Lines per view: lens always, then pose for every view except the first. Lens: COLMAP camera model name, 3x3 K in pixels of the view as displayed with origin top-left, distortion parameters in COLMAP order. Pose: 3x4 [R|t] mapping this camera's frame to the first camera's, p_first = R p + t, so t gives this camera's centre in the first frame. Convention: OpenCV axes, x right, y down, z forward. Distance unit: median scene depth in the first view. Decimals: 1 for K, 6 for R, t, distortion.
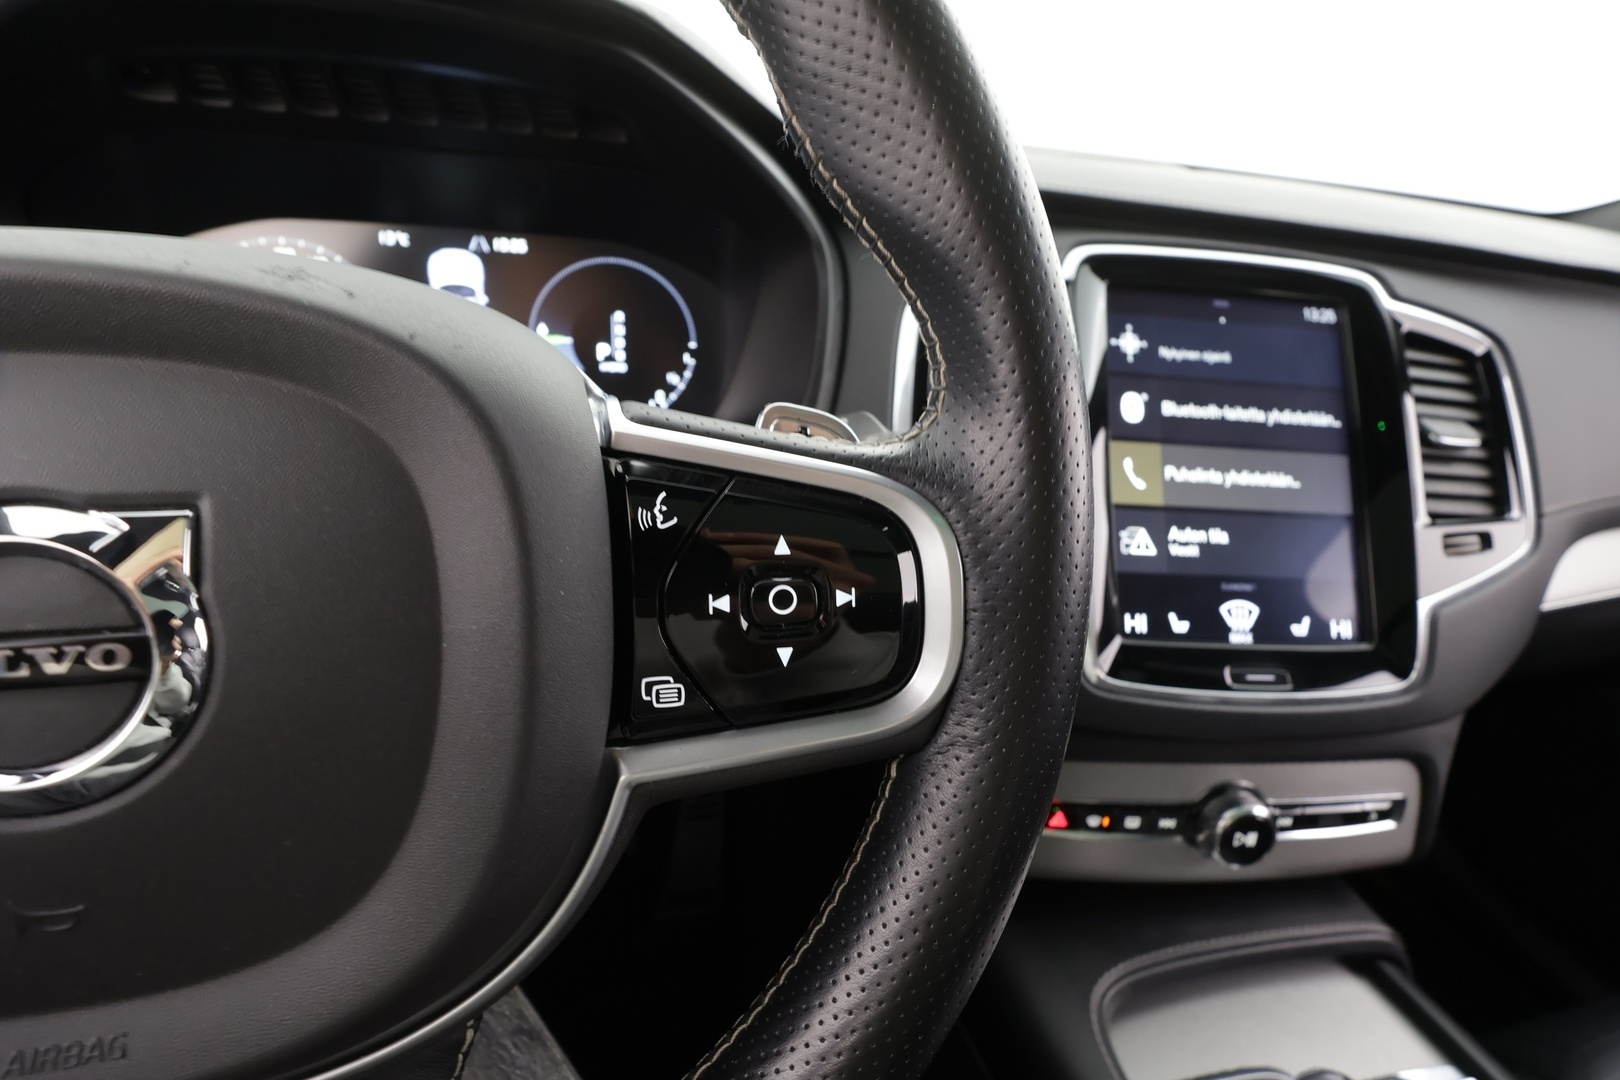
lens RADIAL K [[747.2, 0, 810.0], [0, 747.2, 540.0], [0, 0, 1]] dist [-0.004252, -0.000488]
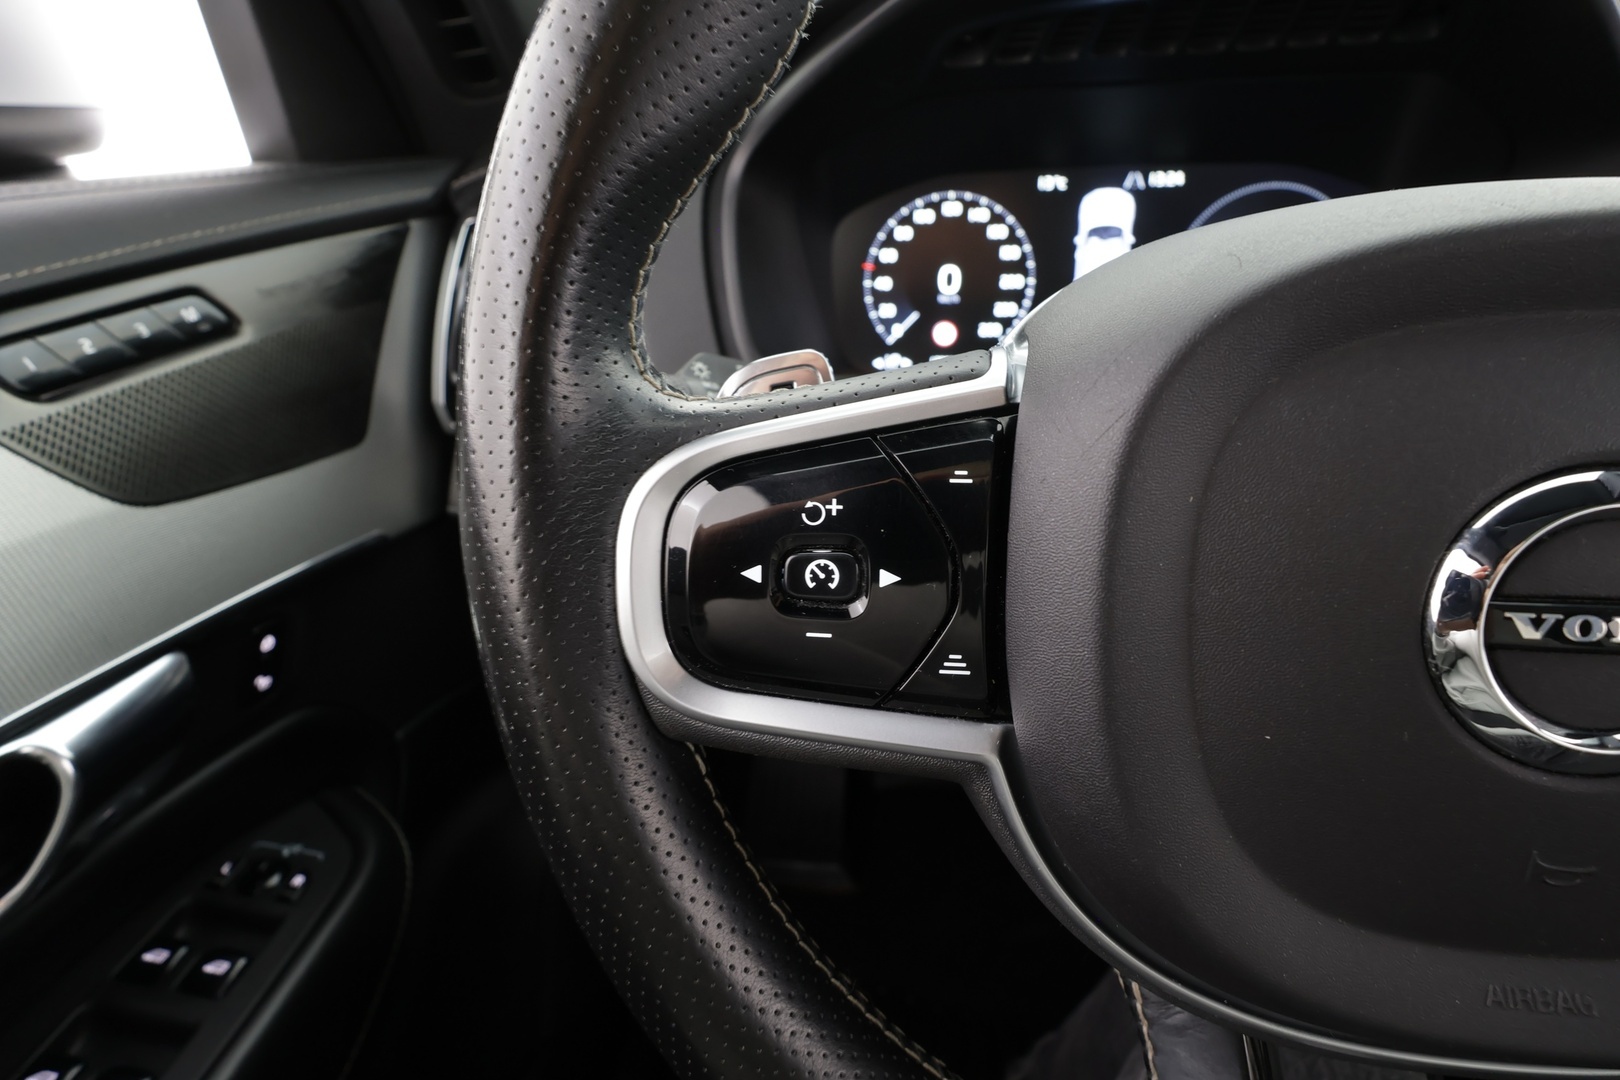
lens RADIAL K [[747.2, 0, 810.0], [0, 747.2, 540.0], [0, 0, 1]] dist [-0.004252, -0.000488]
pose [[0.931316, 0.068470, -0.357718, -0.483136], [-0.040716, 0.995586, 0.084558, 0.002174], [0.361929, -0.064185, 0.929993, -0.084603]]
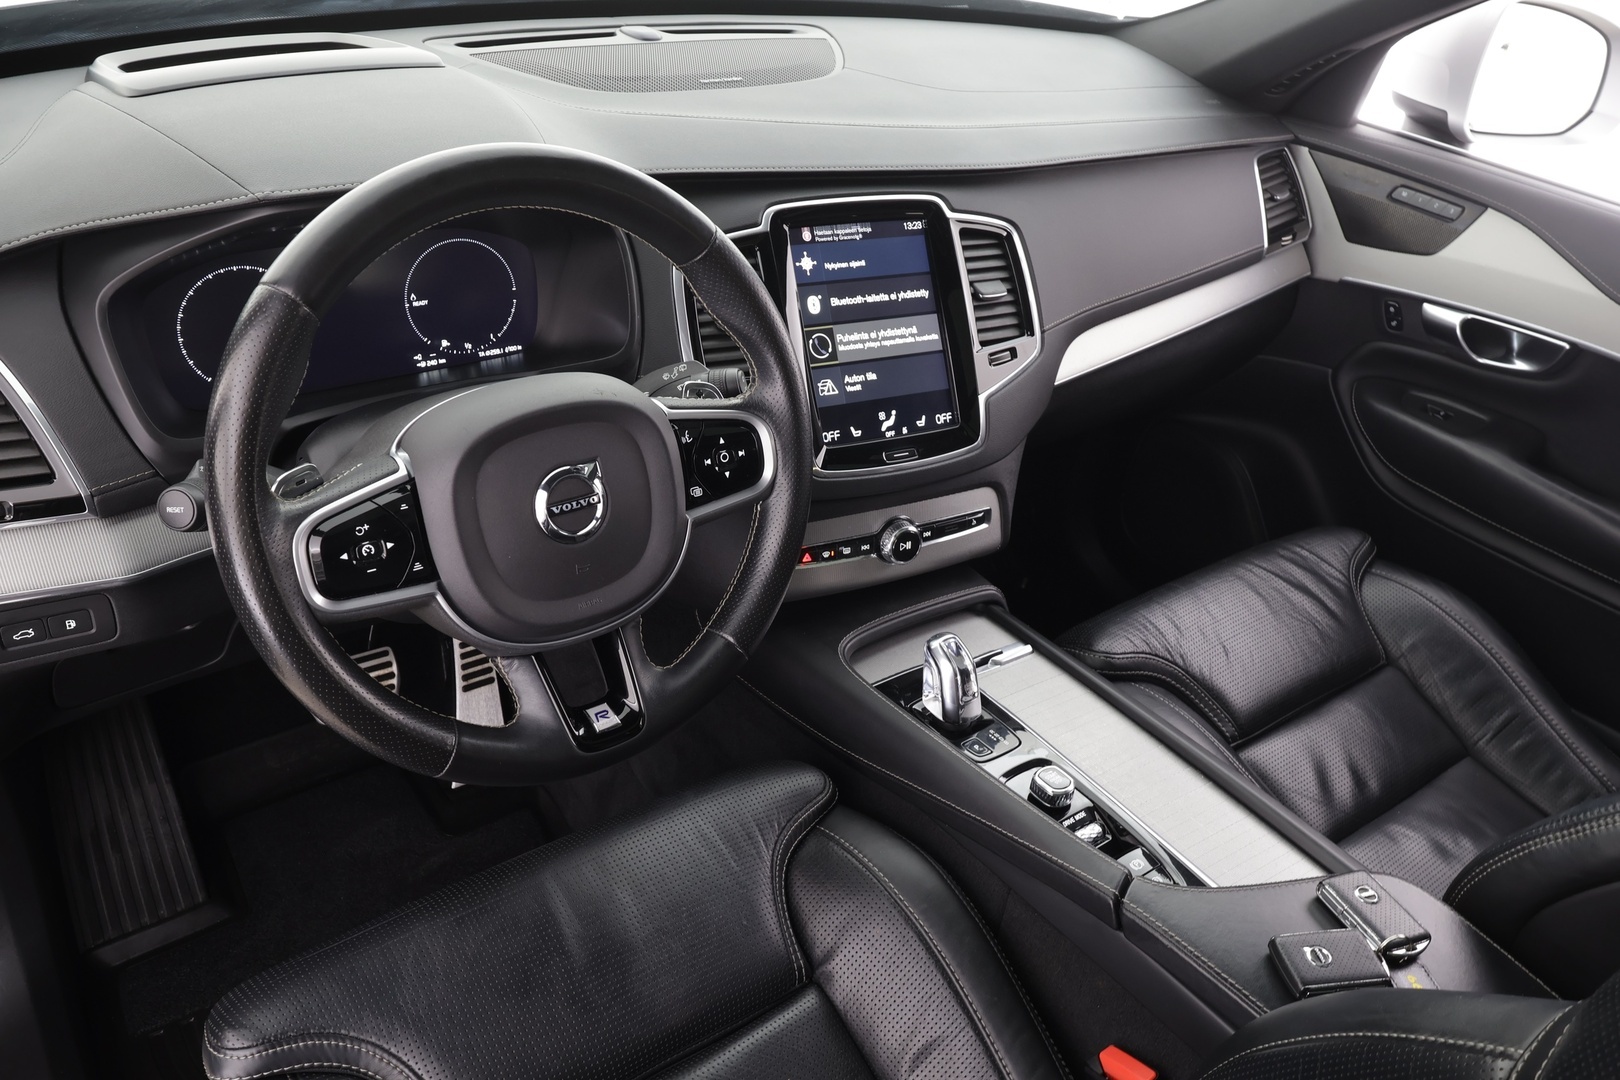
lens RADIAL K [[1277.6, 0, 810.0], [0, 1277.6, 540.0], [0, 0, 1]] dist [0.003734, -0.001684]
pose [[0.916189, -0.199093, 0.347793, -0.658620], [0.134609, 0.970328, 0.200859, -0.245632], [-0.377462, -0.137209, 0.915803, -1.647453]]
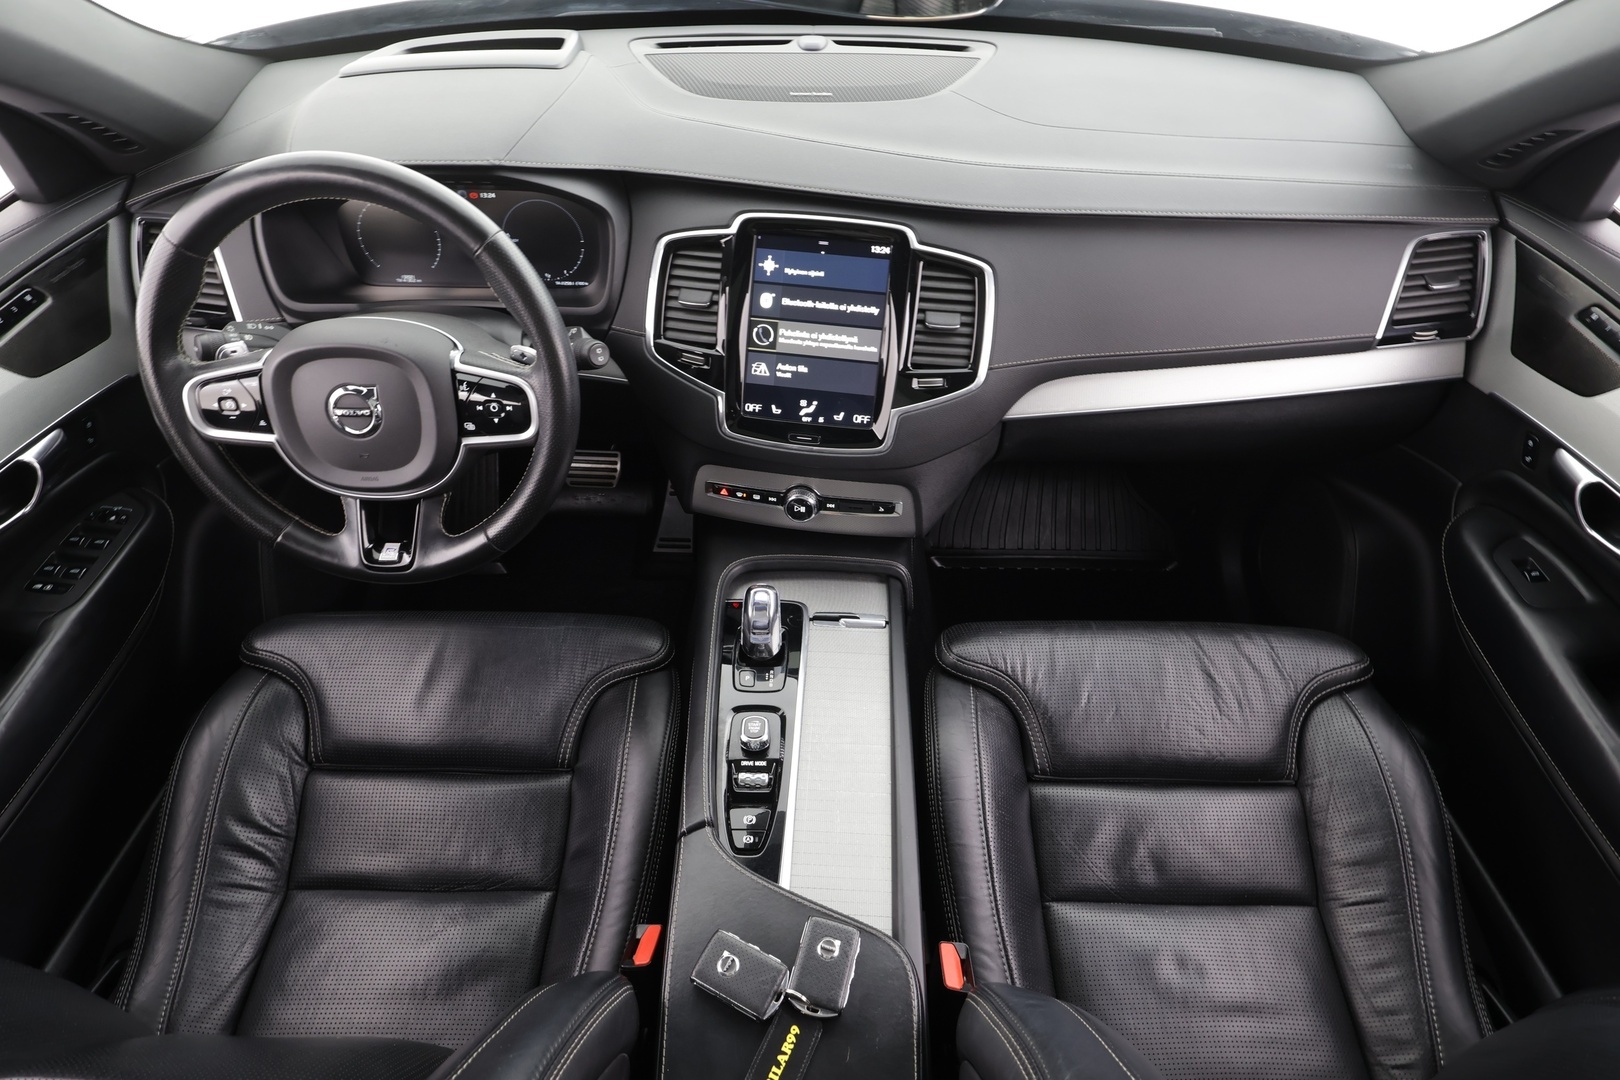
lens RADIAL K [[881.5, 0, 810.0], [0, 881.5, 540.0], [0, 0, 1]] dist [-0.002825, 0.002182]
pose [[0.967769, 0.122302, -0.220149, 1.166193], [-0.037576, 0.934501, 0.353971, -0.426389], [0.249021, -0.334290, 0.908977, -1.358200]]
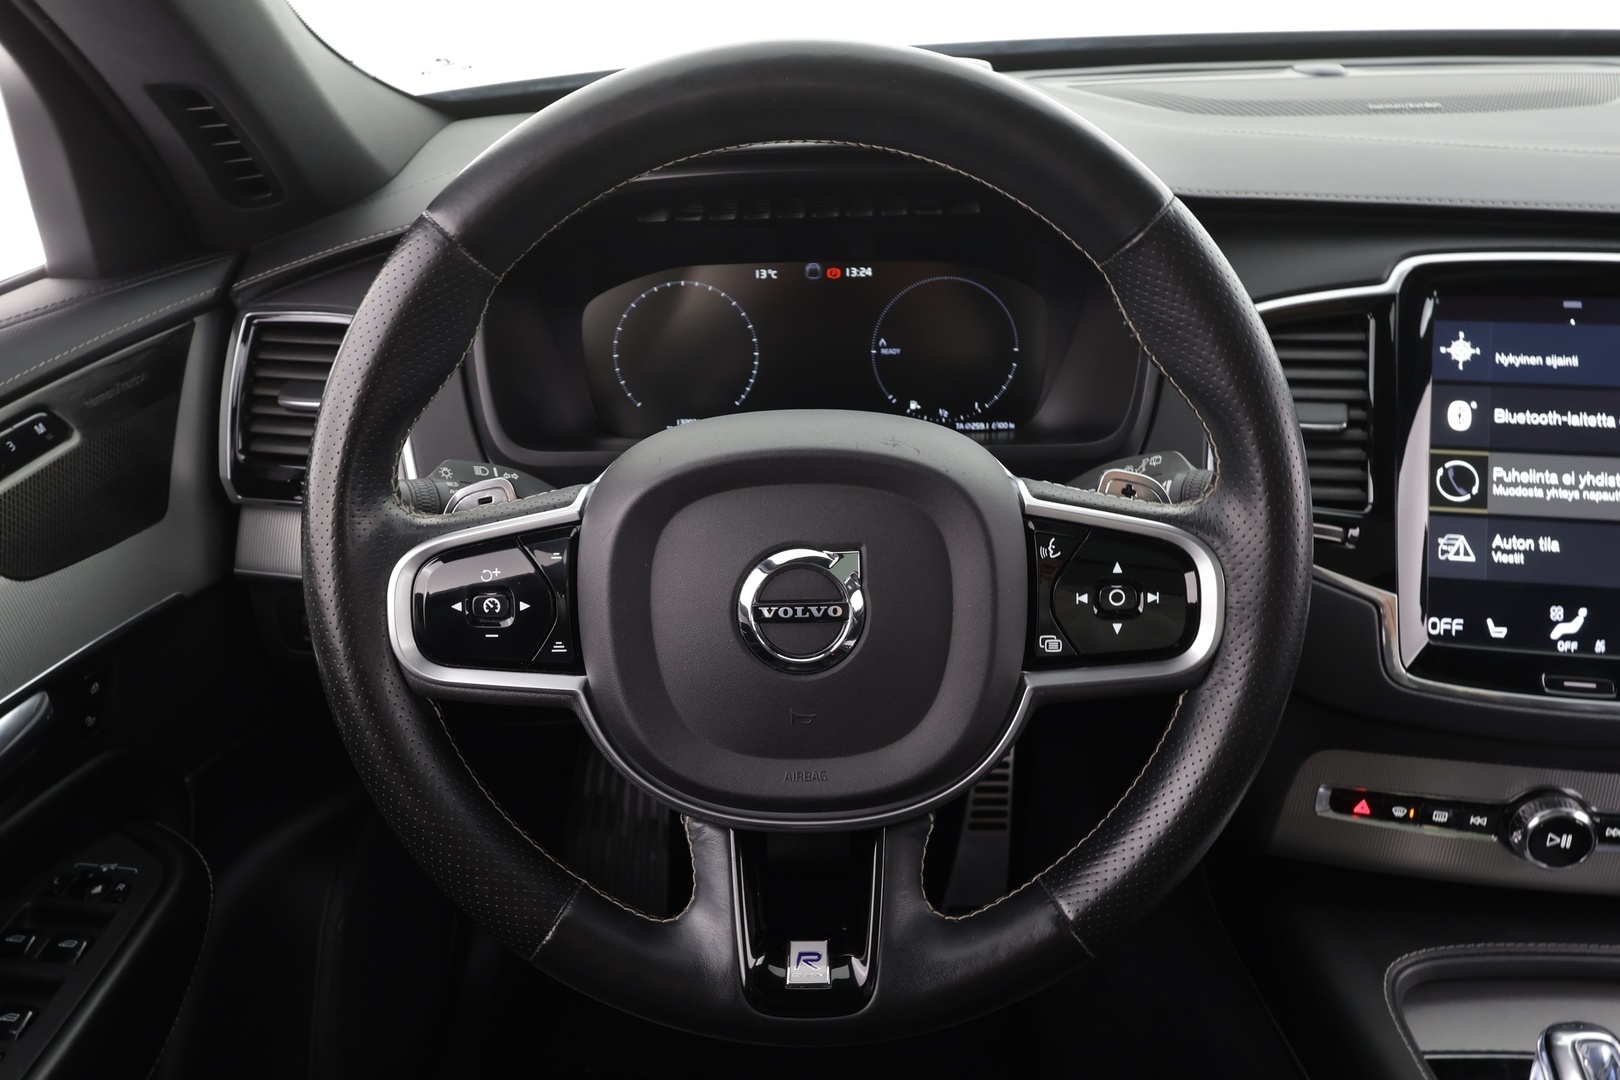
lens RADIAL K [[1110.6, 0, 810.0], [0, 1110.6, 540.0], [0, 0, 1]] dist [0.004988, -0.002861]
pose [[0.964578, 0.024757, -0.262635, -0.019960], [-0.012590, 0.998772, 0.047911, -0.071353], [0.263499, -0.042907, 0.963705, -0.713519]]
